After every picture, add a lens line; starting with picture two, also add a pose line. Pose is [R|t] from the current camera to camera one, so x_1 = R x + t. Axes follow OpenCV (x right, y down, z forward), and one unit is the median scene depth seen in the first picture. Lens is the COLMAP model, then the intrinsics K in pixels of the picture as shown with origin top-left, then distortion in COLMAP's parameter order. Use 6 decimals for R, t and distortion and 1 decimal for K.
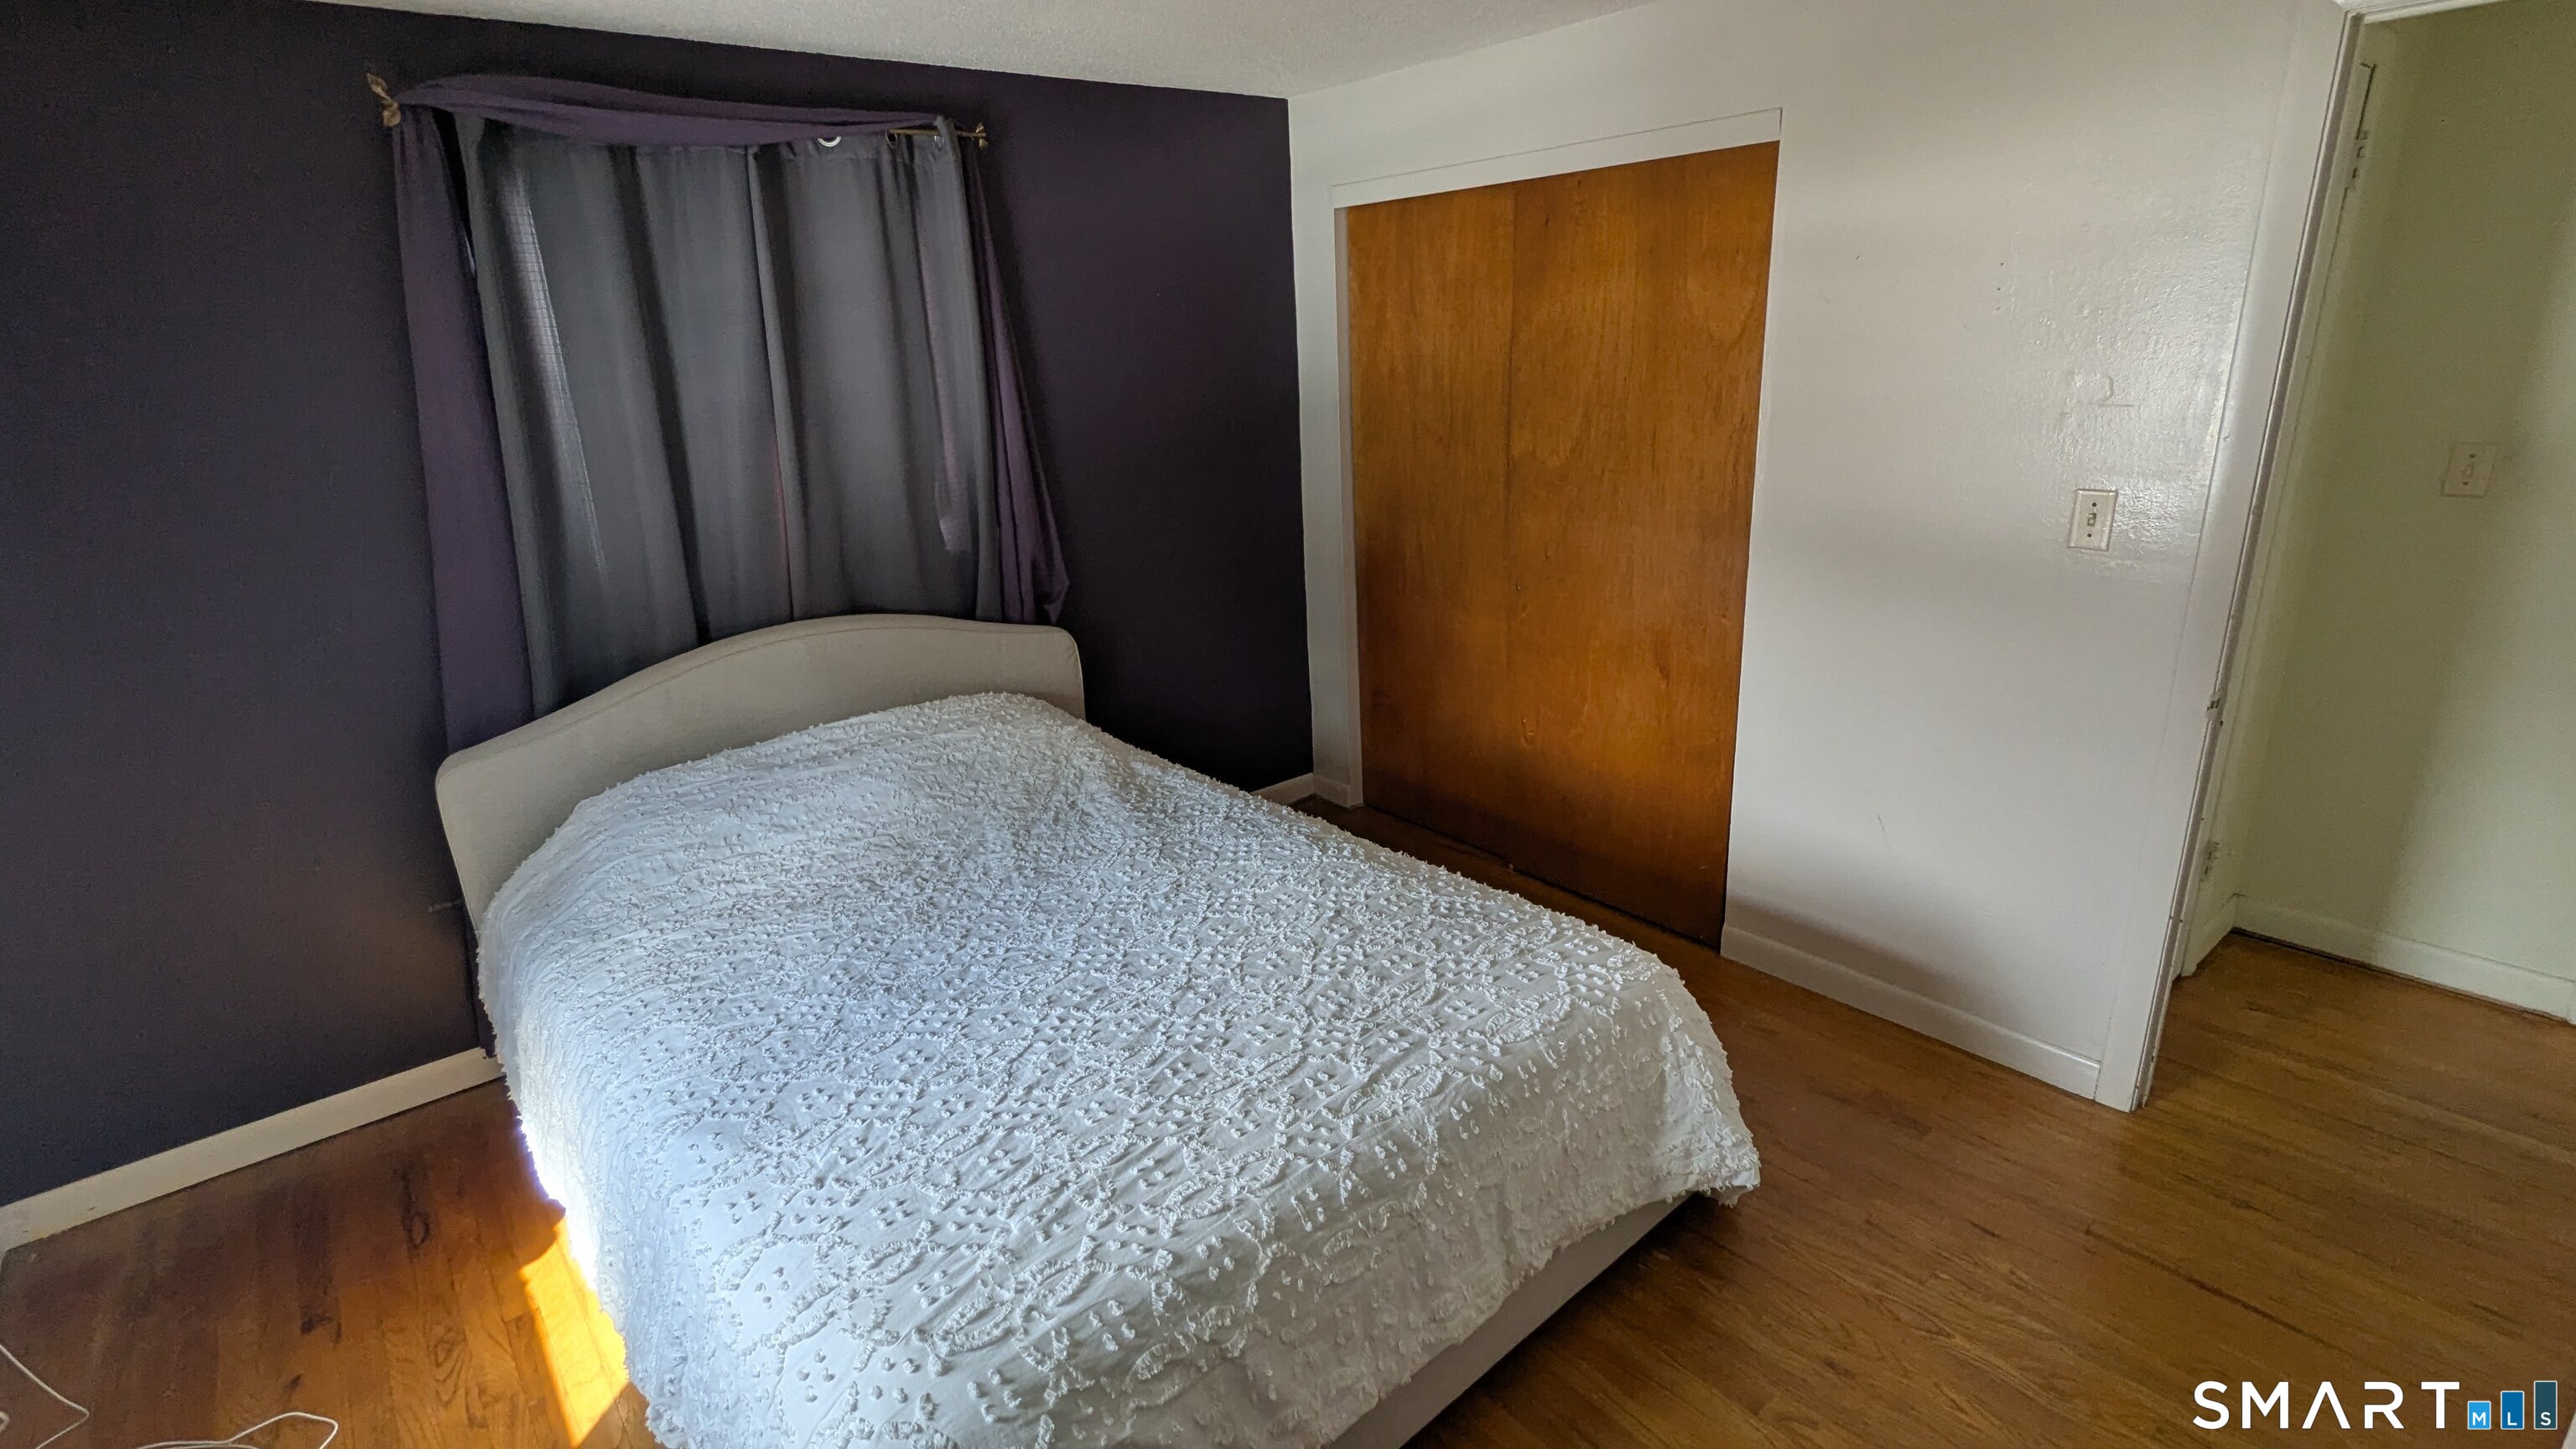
lens RADIAL K [[1213.6, 0, 1295.4], [0, 1213.6, 728.7], [0, 0, 1]] dist [-0.001272, -0.000343]
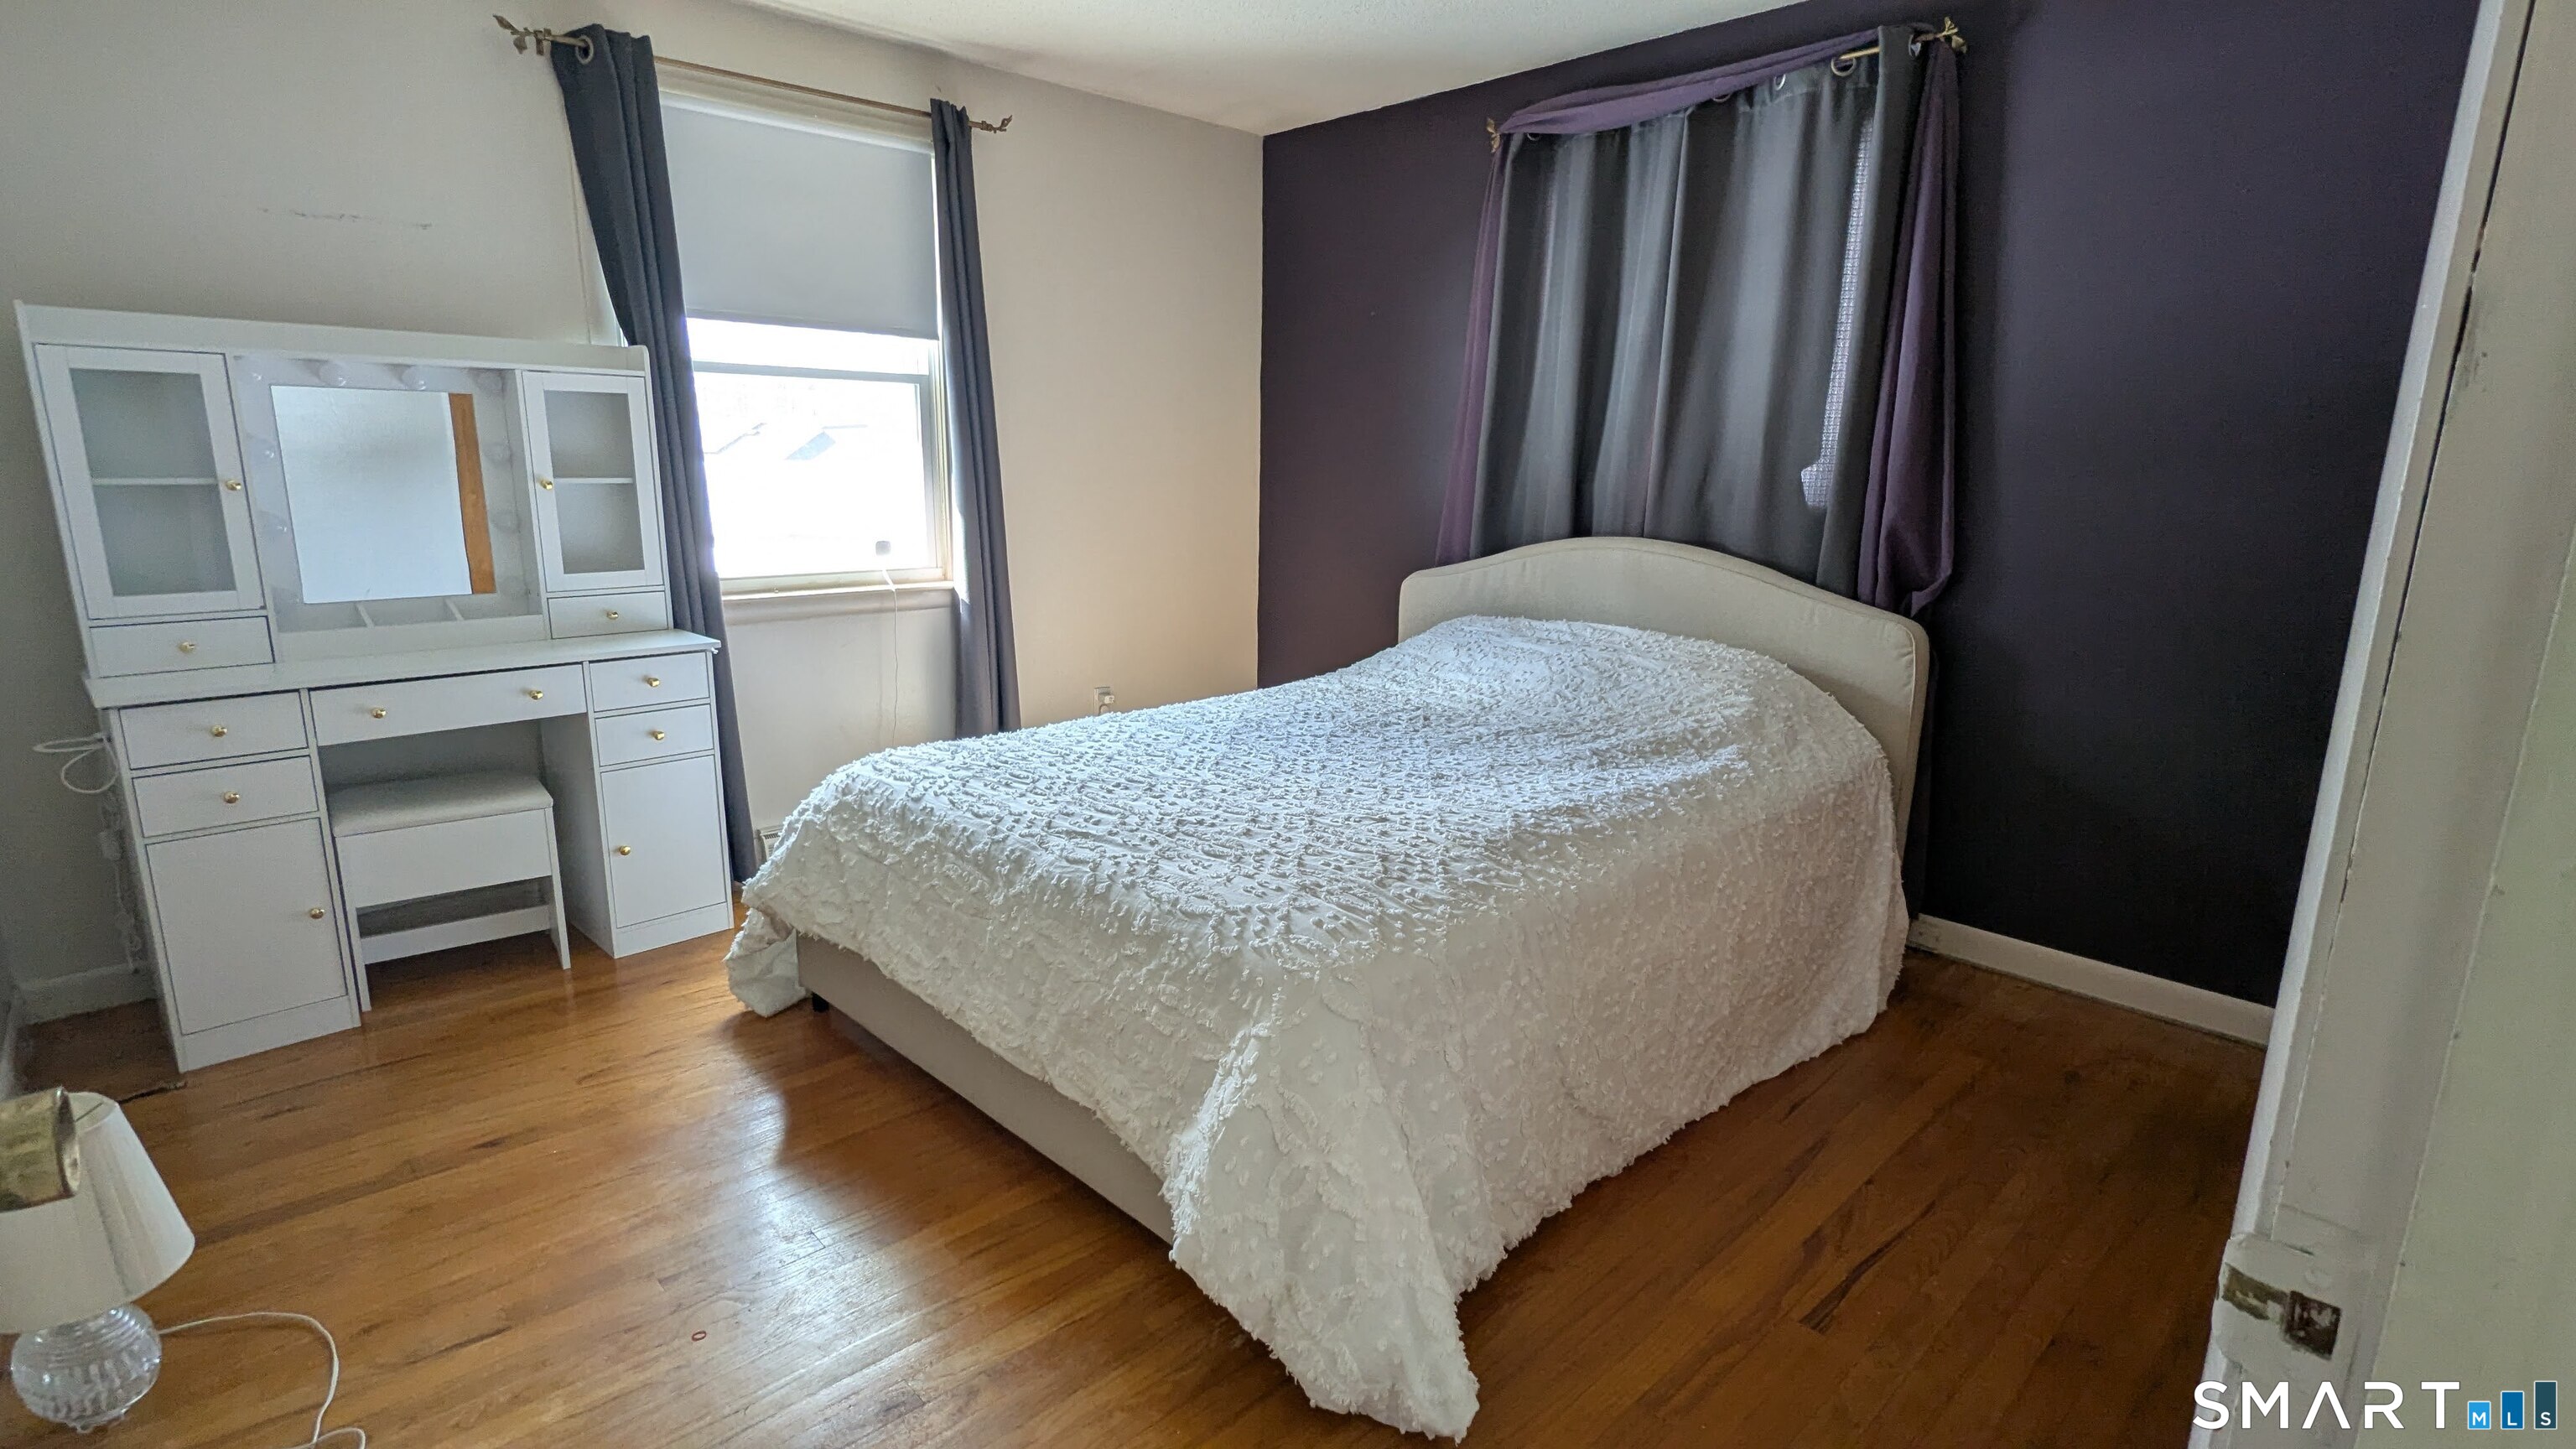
lens RADIAL K [[1213.6, 0, 1295.4], [0, 1213.6, 728.7], [0, 0, 1]] dist [-0.001272, -0.000343]
pose [[0.068394, 0.263959, -0.962106, 0.742171], [-0.329115, 0.916349, 0.228009, -0.082861], [0.941810, 0.301049, 0.149545, 0.633607]]
